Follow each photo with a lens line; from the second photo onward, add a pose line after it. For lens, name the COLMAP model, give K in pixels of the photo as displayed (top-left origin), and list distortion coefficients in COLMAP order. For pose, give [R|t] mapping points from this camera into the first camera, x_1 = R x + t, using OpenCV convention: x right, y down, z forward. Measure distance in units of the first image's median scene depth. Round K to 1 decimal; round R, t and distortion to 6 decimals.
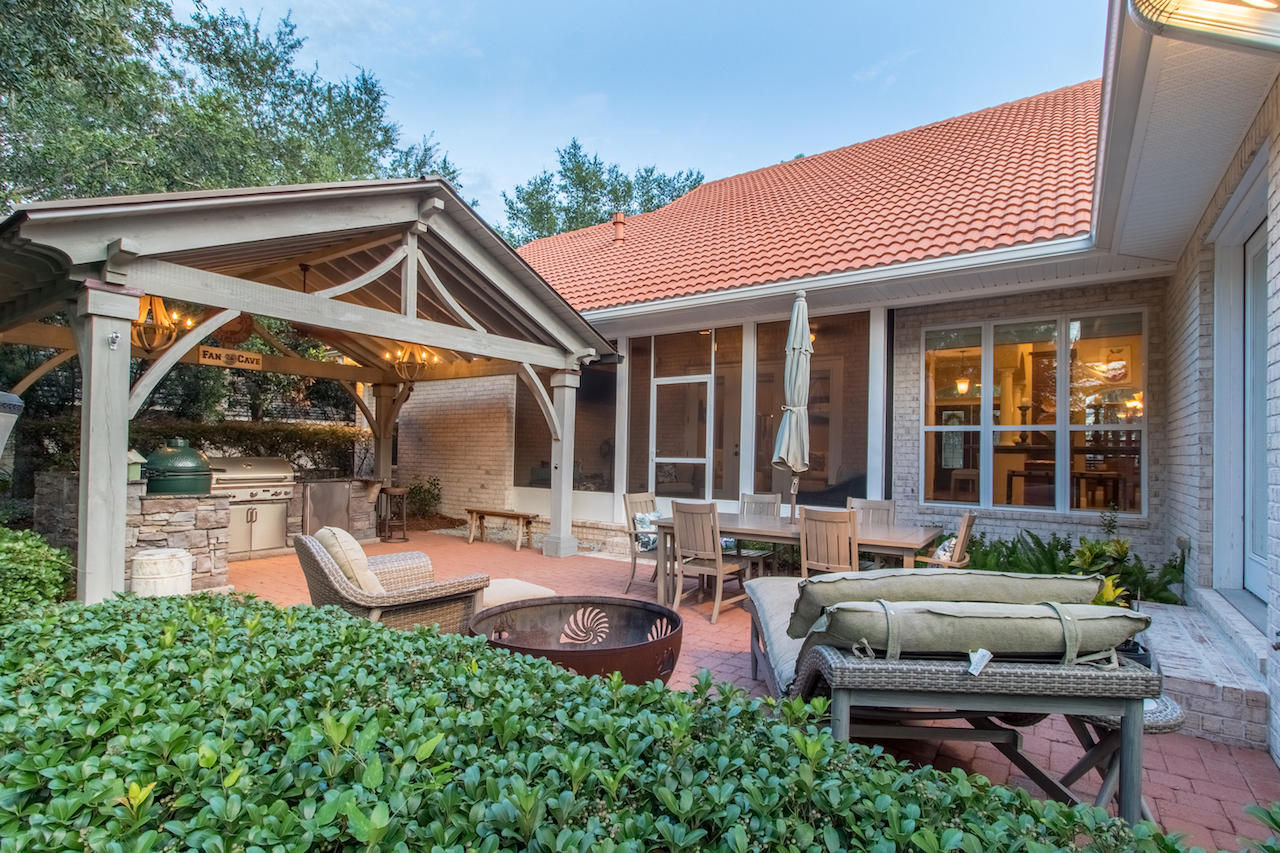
lens RADIAL K [[604.3, 0, 642.3], [0, 604.3, 444.6], [0, 0, 1]] dist [0.000445, 0.000079]
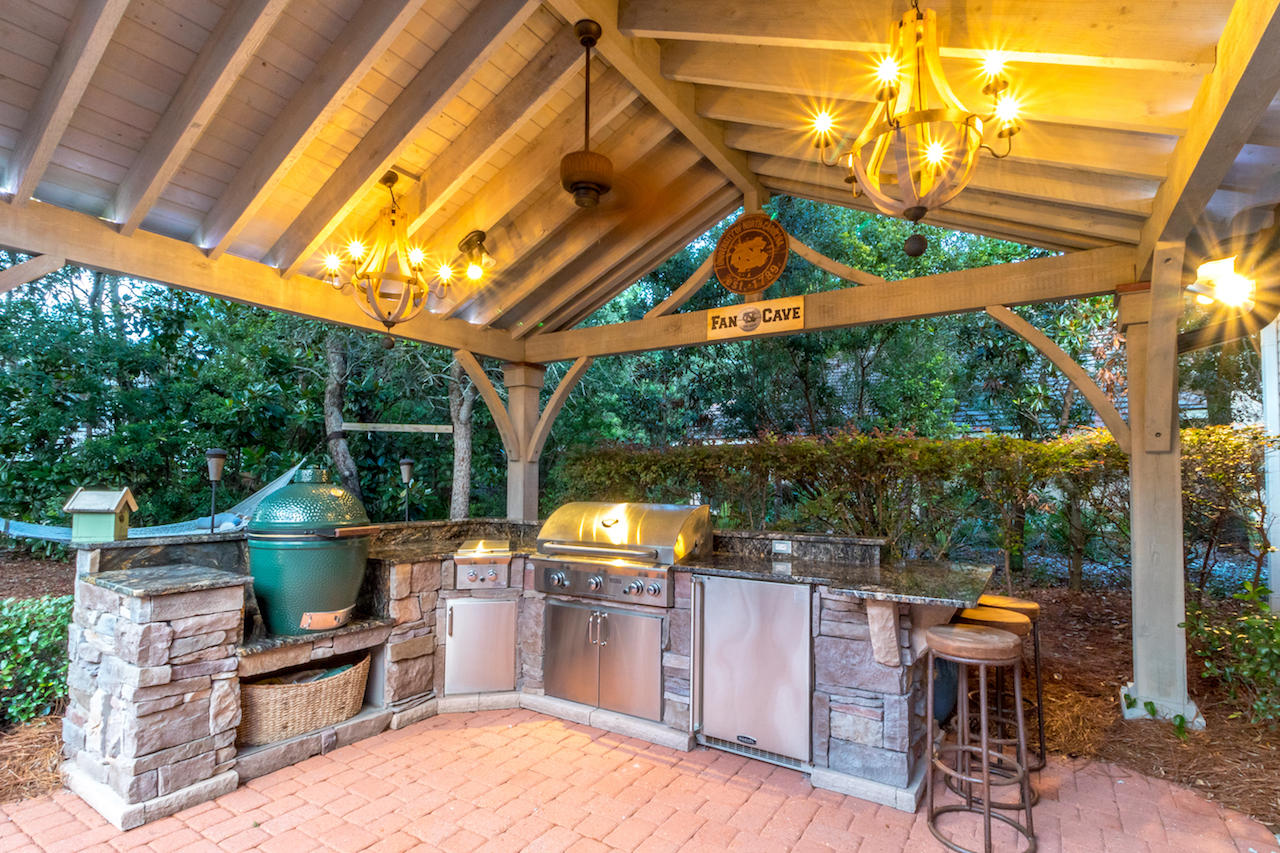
lens RADIAL K [[612.1, 0, 667.4], [0, 612.1, 453.2], [0, 0, 1]] dist [0.000873, 0.000029]
pose [[0.054660, -0.057044, -0.996874, -0.155293], [0.008851, 0.998355, -0.056644, 0.007997], [0.998466, -0.005727, 0.055075, 0.952440]]
